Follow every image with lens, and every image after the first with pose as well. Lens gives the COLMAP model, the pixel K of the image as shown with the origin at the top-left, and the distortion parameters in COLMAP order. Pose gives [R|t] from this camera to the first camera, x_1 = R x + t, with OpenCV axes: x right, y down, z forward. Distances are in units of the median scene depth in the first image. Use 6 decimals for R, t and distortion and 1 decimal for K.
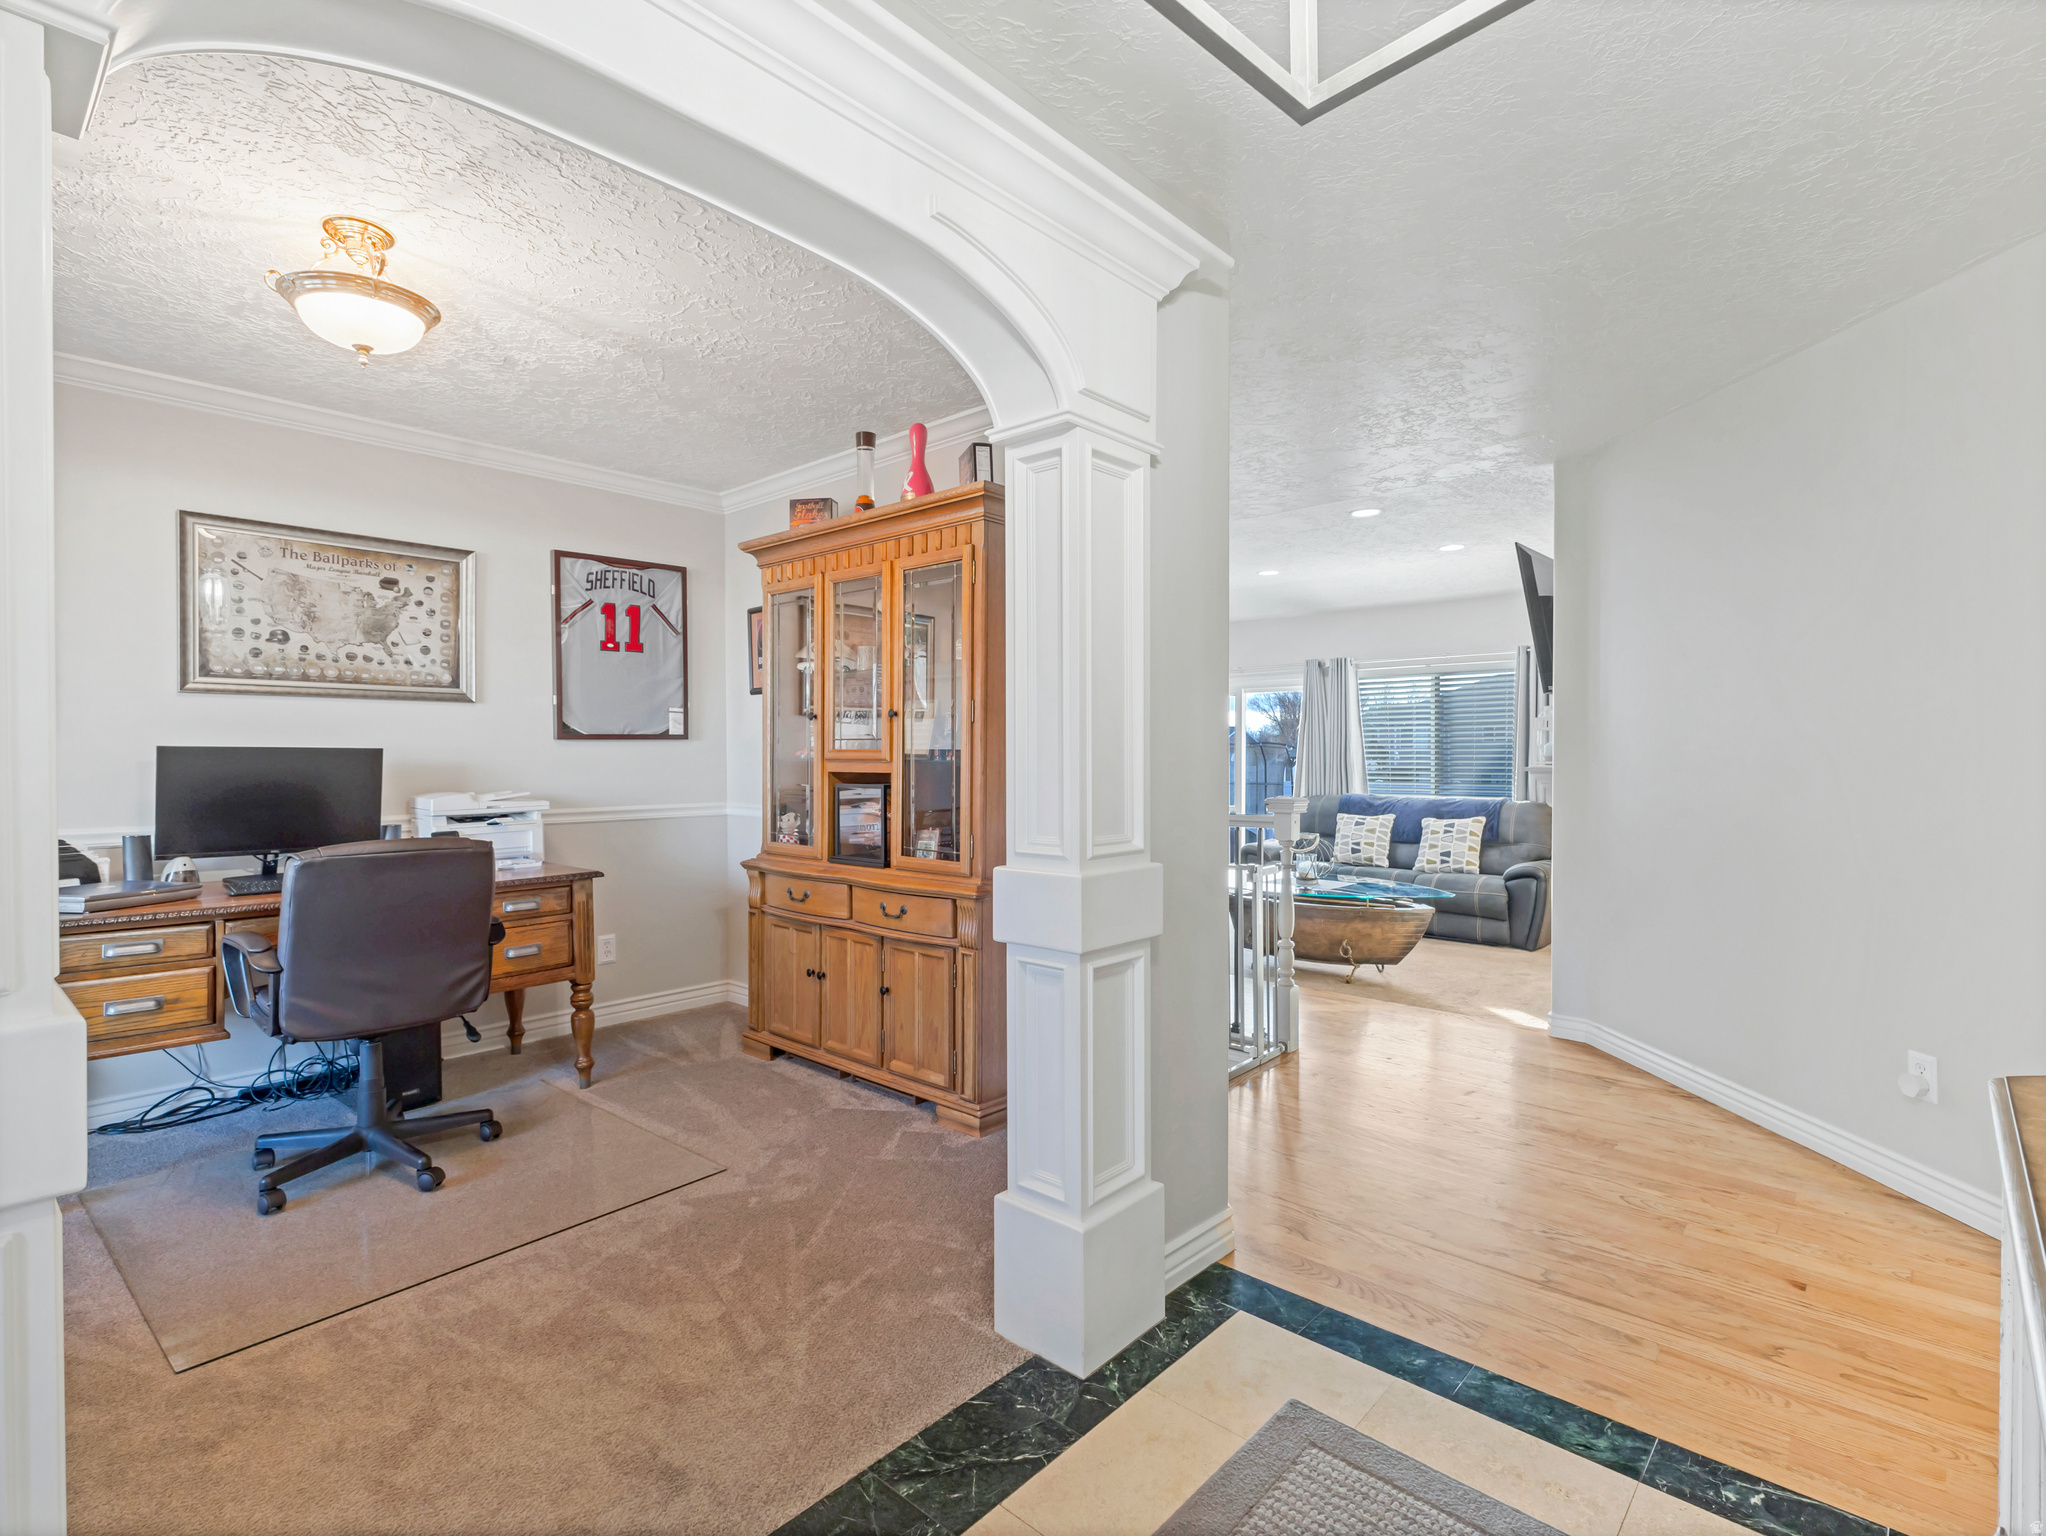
lens RADIAL K [[1002.8, 0, 1008.1], [0, 1002.8, 763.6], [0, 0, 1]] dist [0.010808, -0.001257]
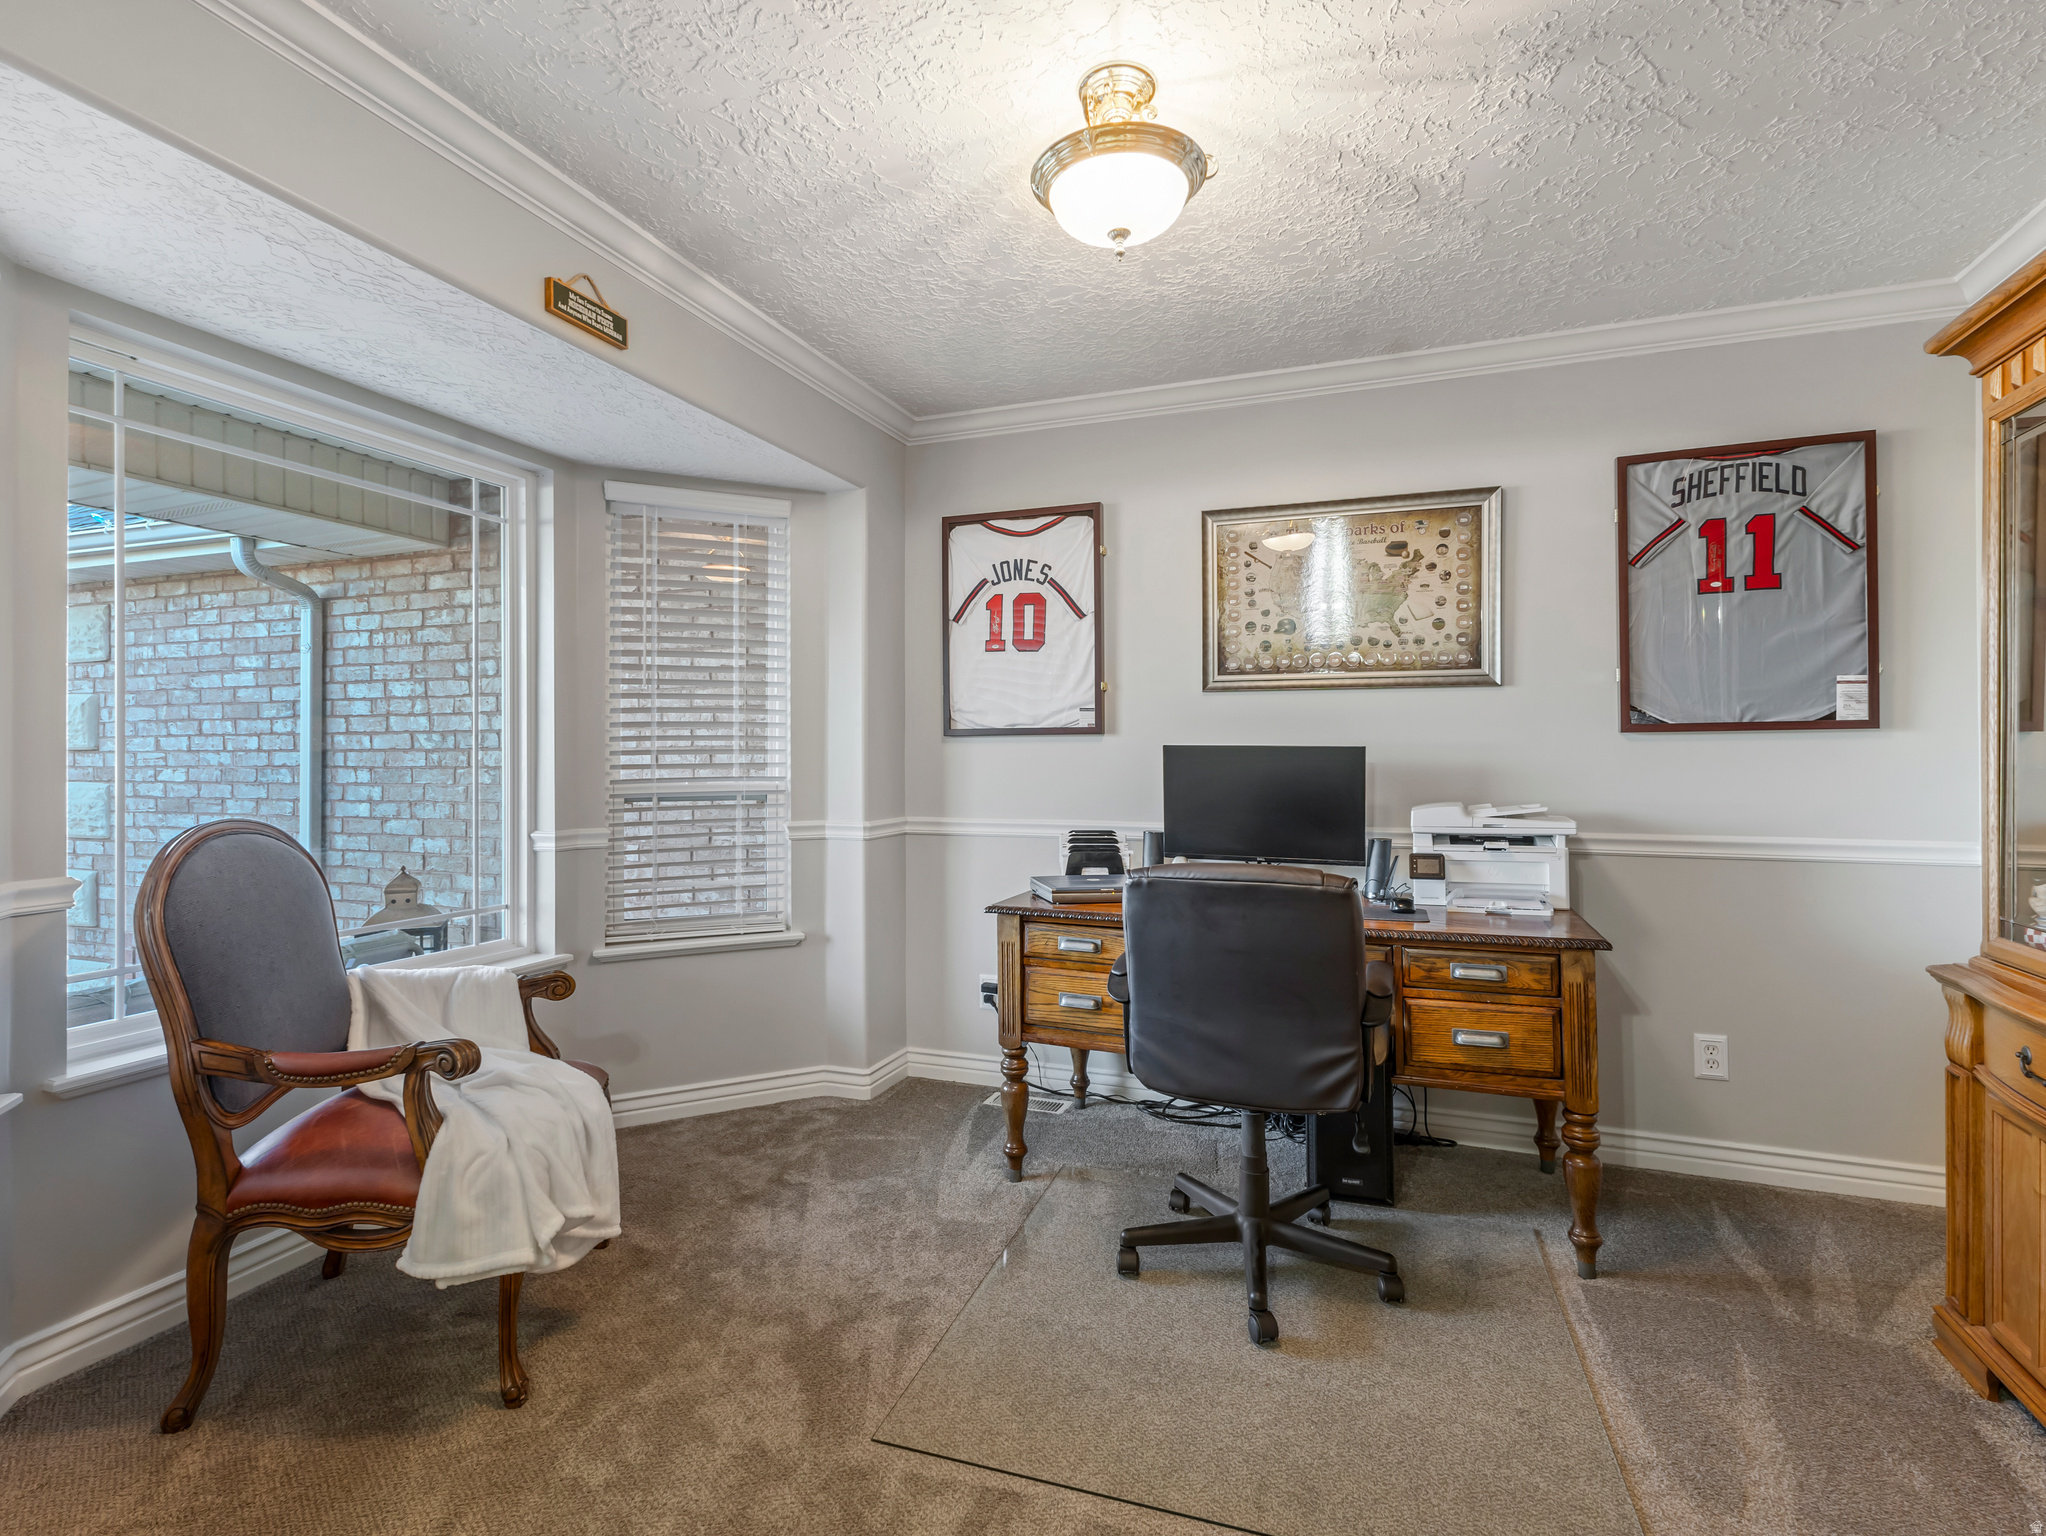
lens RADIAL K [[1002.8, 0, 1018.1], [0, 1002.8, 747.1], [0, 0, 1]] dist [0.010808, -0.001257]
pose [[0.383473, -0.003415, -0.923546, 0.031815], [-0.008479, 0.999938, -0.007218, -0.005847], [0.923513, 0.010599, 0.383421, 0.390972]]
